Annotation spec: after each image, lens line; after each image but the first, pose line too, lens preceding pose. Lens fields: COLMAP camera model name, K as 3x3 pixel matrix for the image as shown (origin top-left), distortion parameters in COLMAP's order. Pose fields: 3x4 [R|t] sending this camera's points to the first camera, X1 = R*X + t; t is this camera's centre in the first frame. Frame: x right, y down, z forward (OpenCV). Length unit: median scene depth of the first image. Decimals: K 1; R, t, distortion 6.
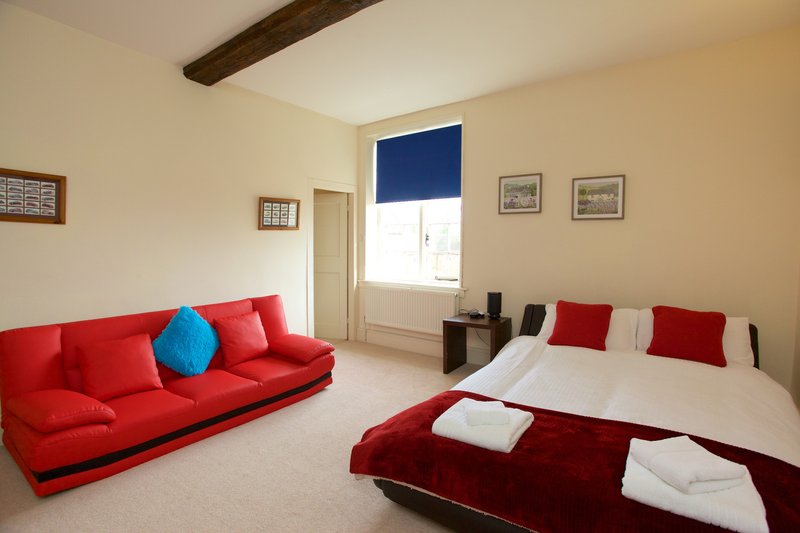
lens RADIAL K [[378.3, 0, 397.5], [0, 378.3, 267.1], [0, 0, 1]] dist [-0.004091, -0.000354]
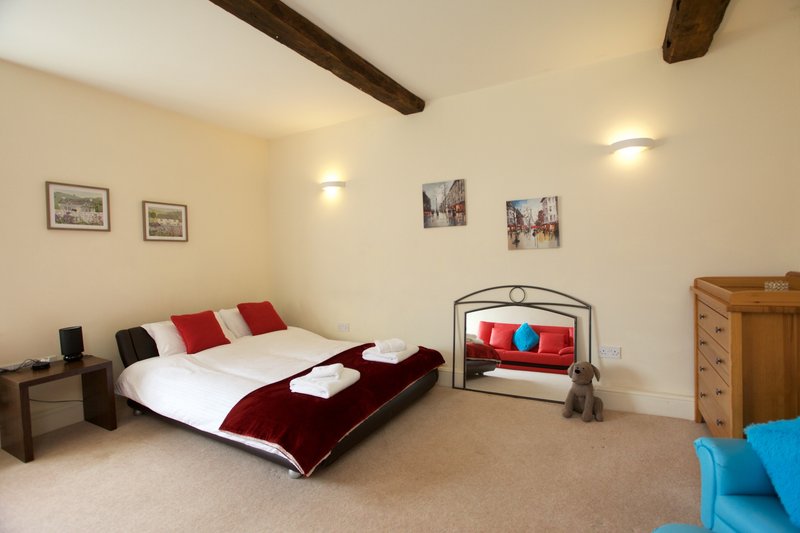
lens RADIAL K [[378.3, 0, 398.4], [0, 378.3, 263.9], [0, 0, 1]] dist [-0.004091, -0.000354]
pose [[-0.080142, -0.047057, 0.995672, -0.629332], [0.069977, 0.996155, 0.052712, -0.067202], [-0.994324, 0.073898, -0.076541, 0.394263]]
